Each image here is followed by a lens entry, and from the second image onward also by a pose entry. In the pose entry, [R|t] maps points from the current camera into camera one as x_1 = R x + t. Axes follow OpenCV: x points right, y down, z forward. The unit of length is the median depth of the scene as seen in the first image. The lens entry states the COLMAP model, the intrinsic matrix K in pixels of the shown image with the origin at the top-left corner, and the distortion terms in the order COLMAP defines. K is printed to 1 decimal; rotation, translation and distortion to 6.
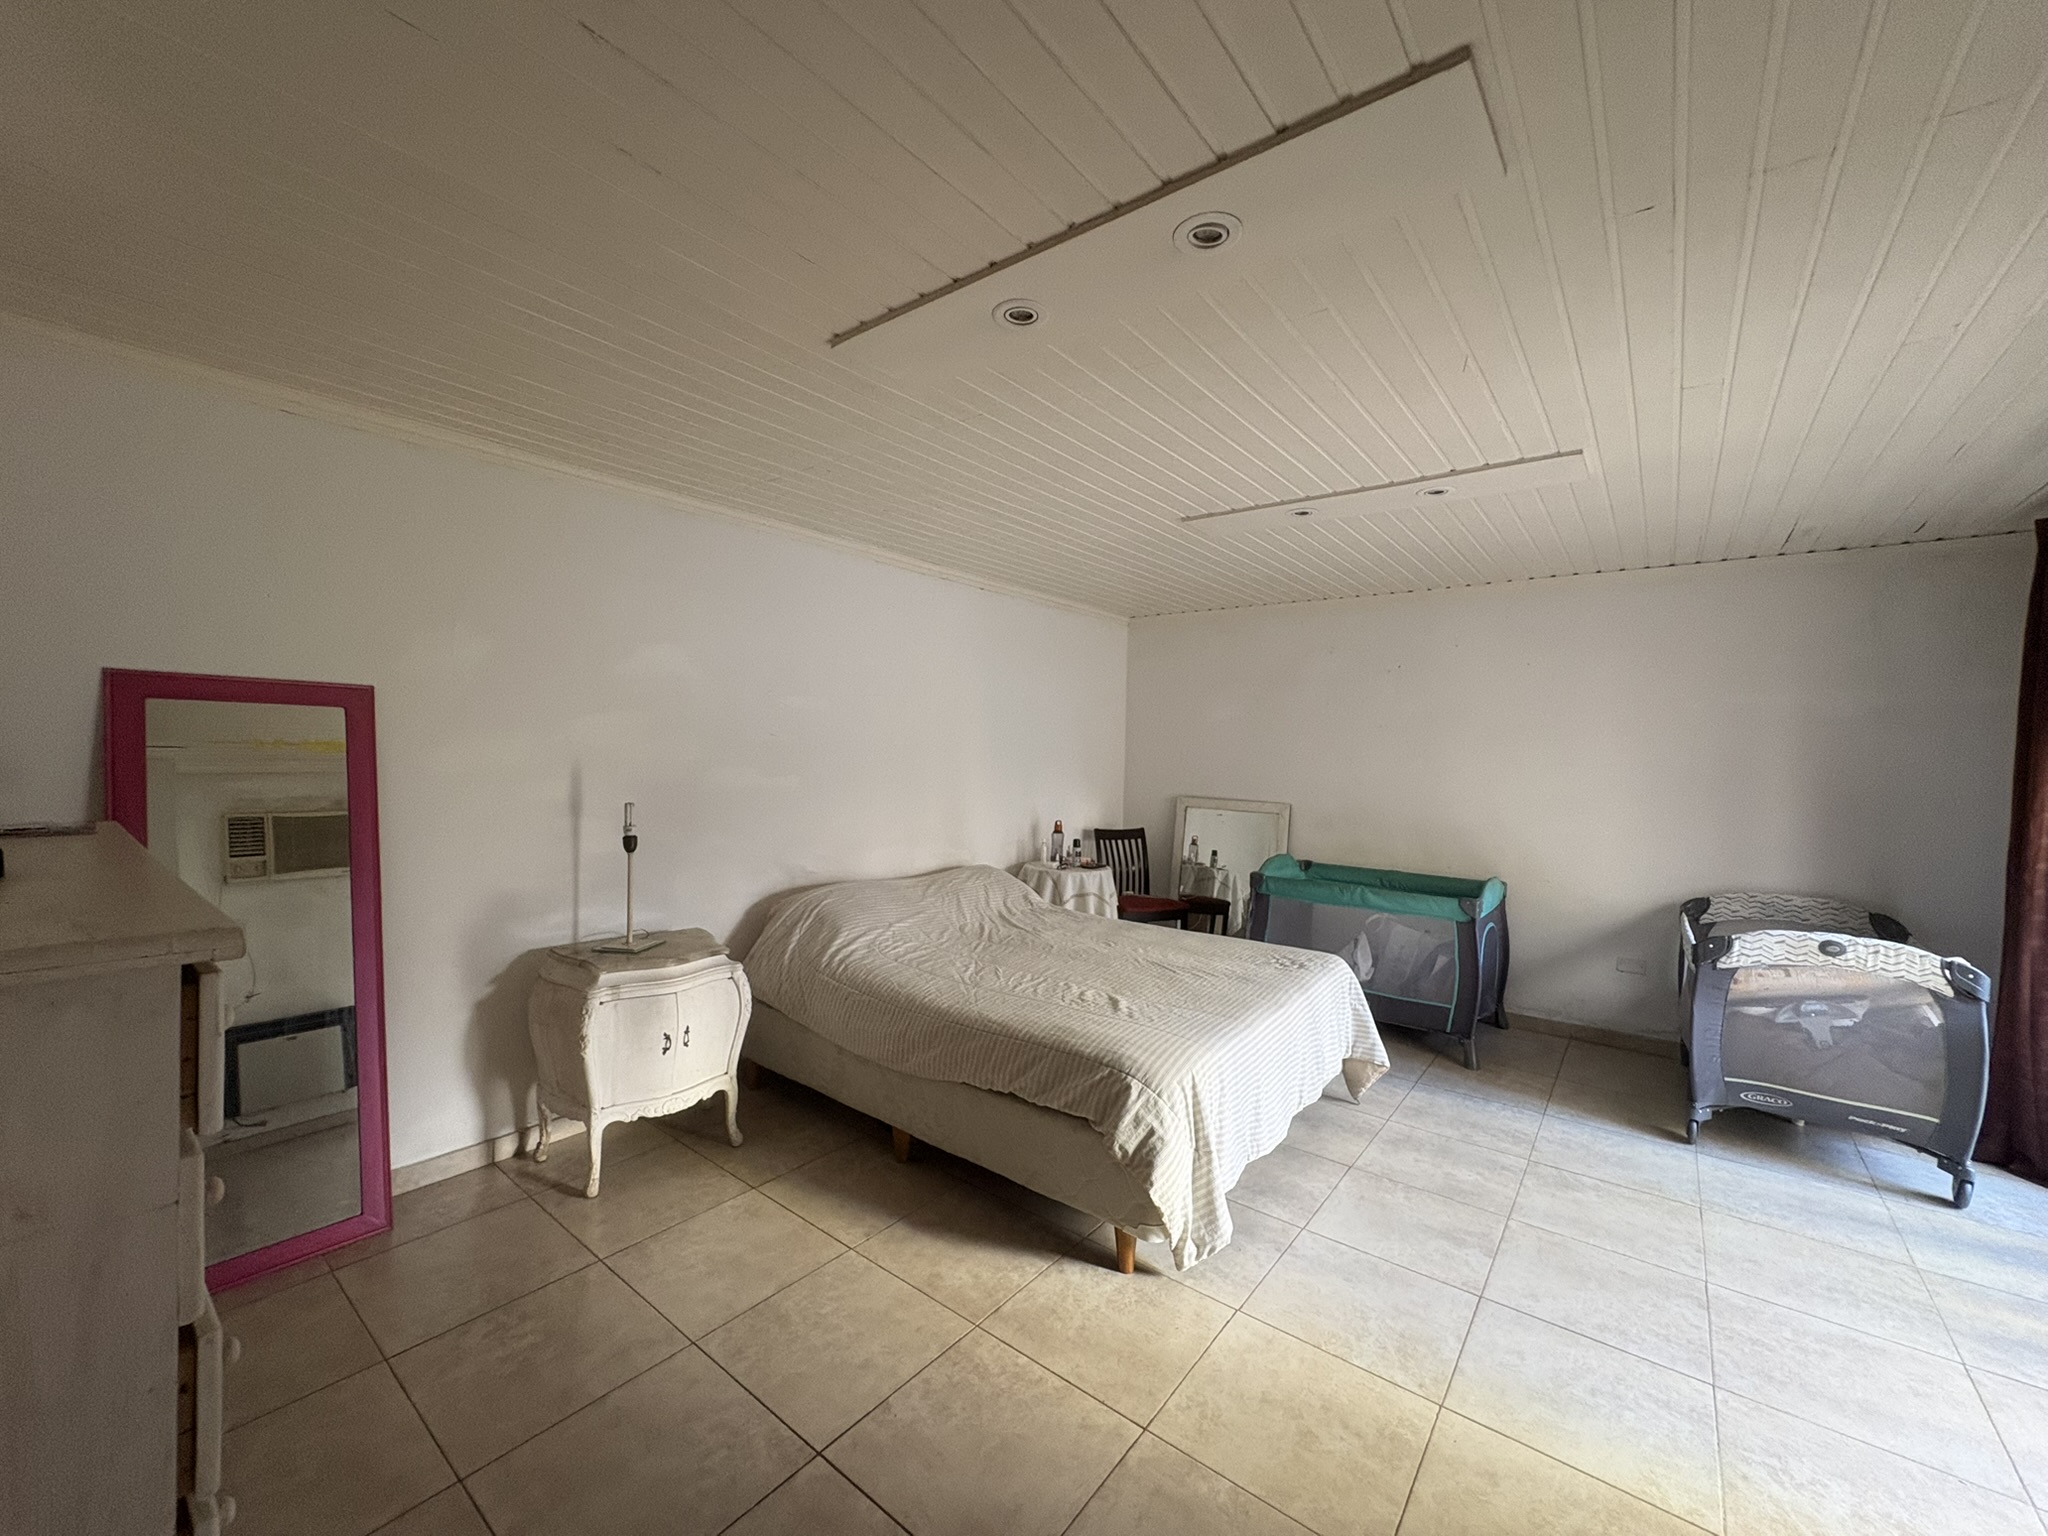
lens RADIAL K [[815.0, 0, 1037.3], [0, 815.0, 769.3], [0, 0, 1]] dist [0.000411, 0.000606]
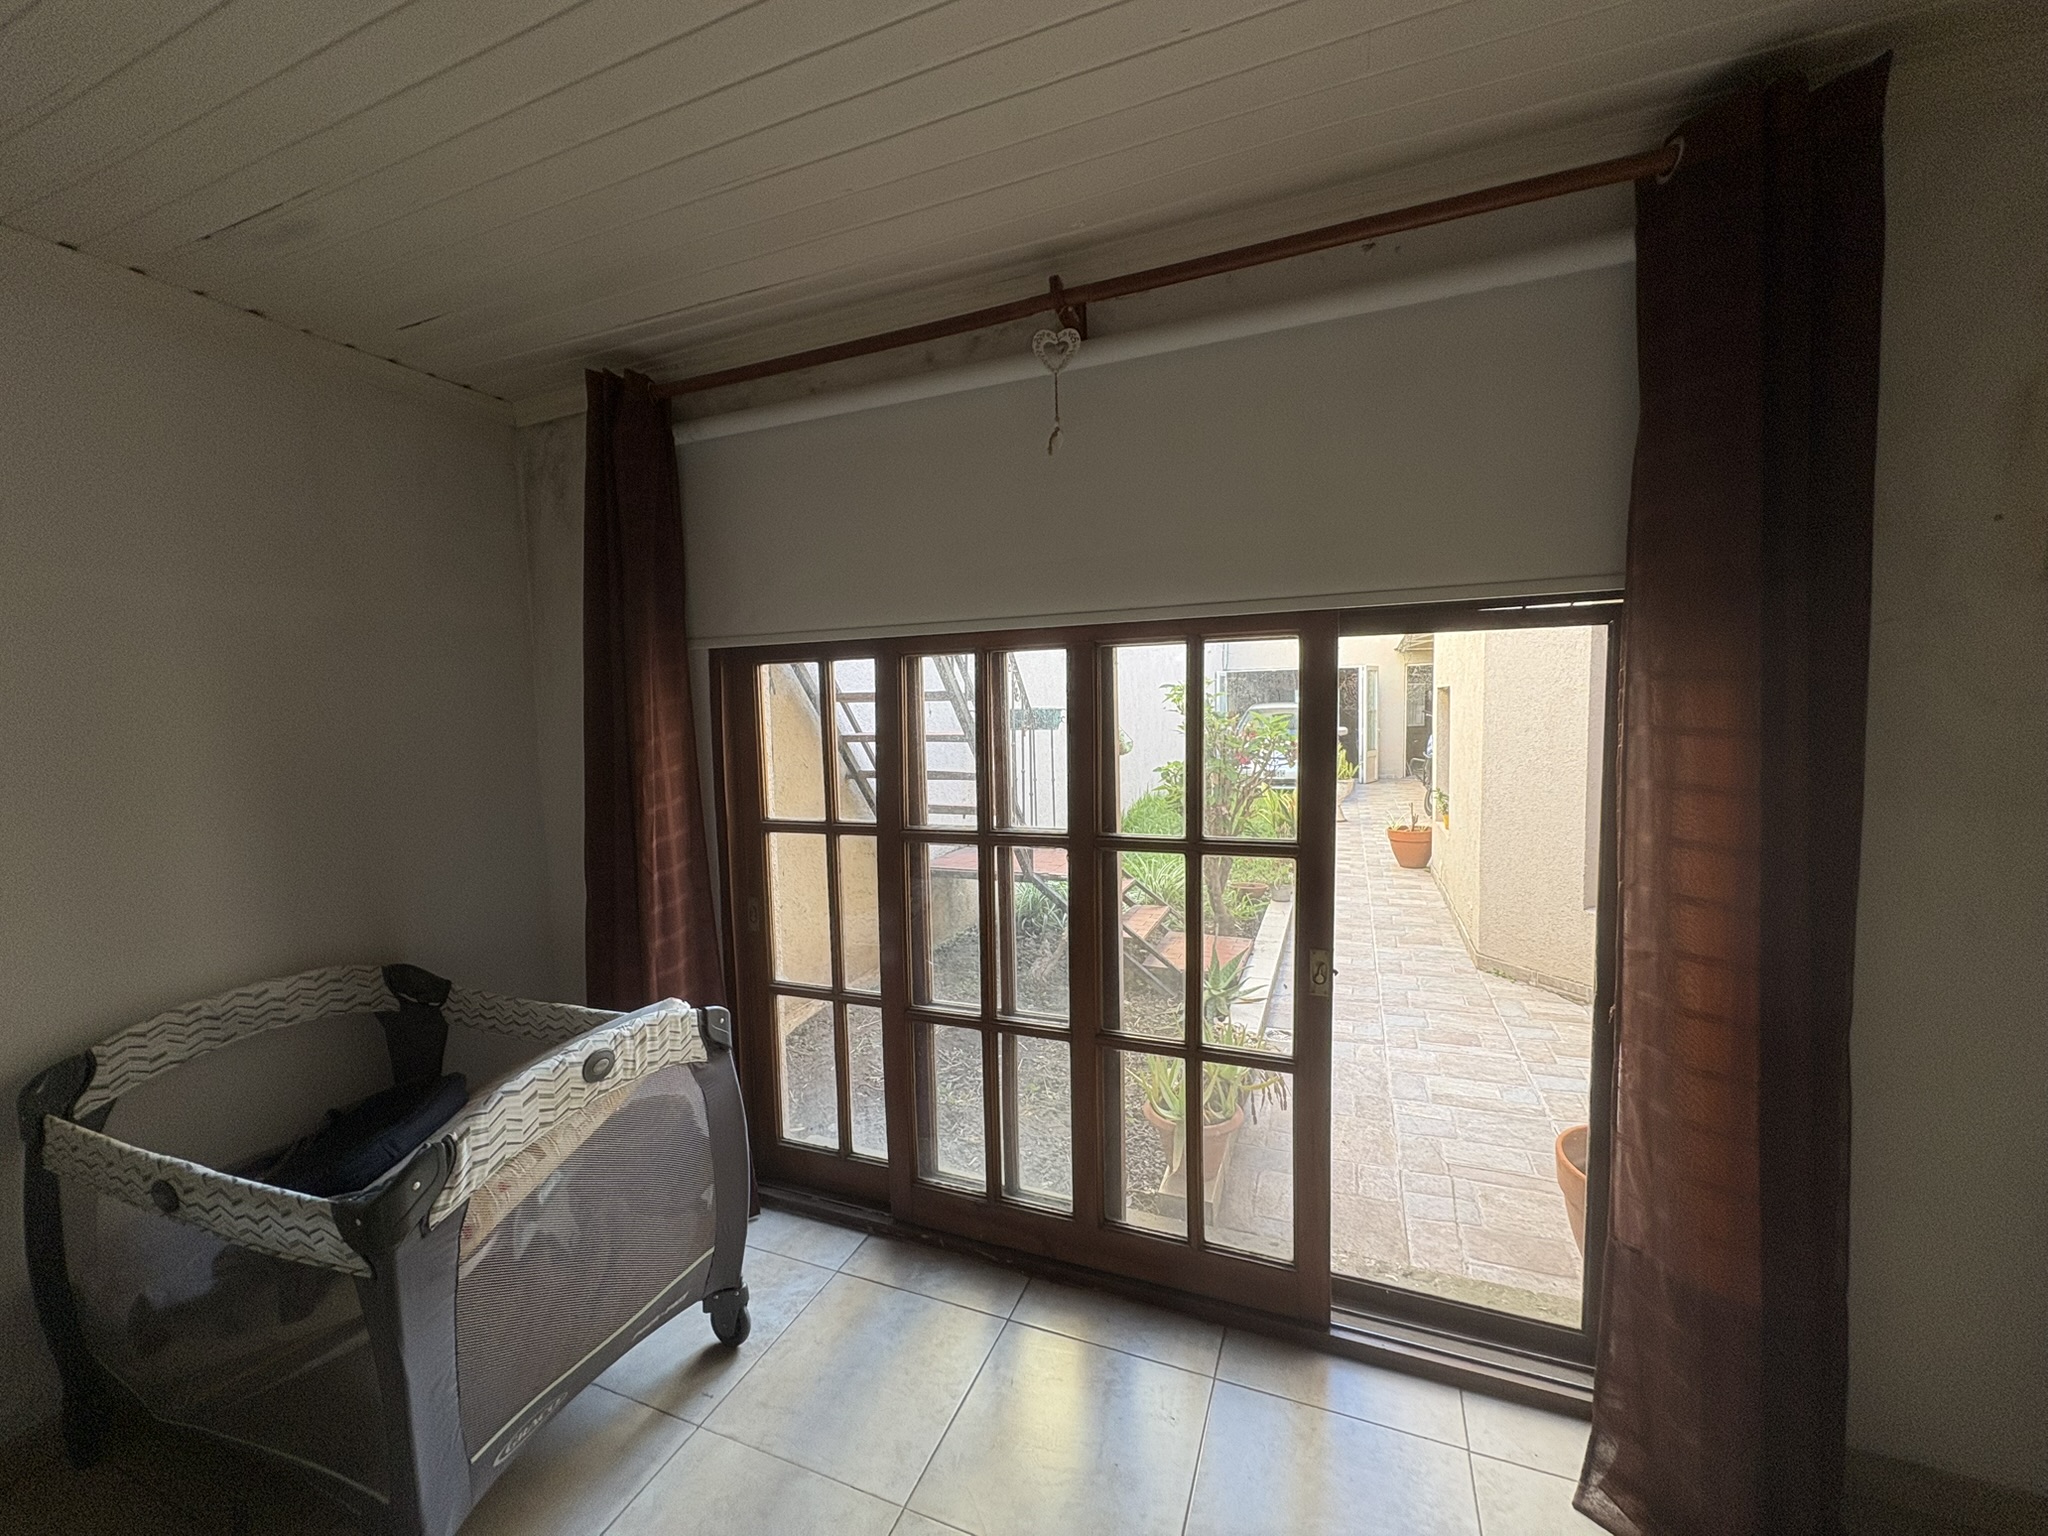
lens RADIAL K [[815.0, 0, 1024.0], [0, 815.0, 779.3], [0, 0, 1]] dist [0.000411, 0.000606]
pose [[-0.279069, -0.094477, 0.955612, 0.417063], [0.034303, 0.993532, 0.108244, -0.009465], [-0.959658, 0.062988, -0.274023, 0.870861]]
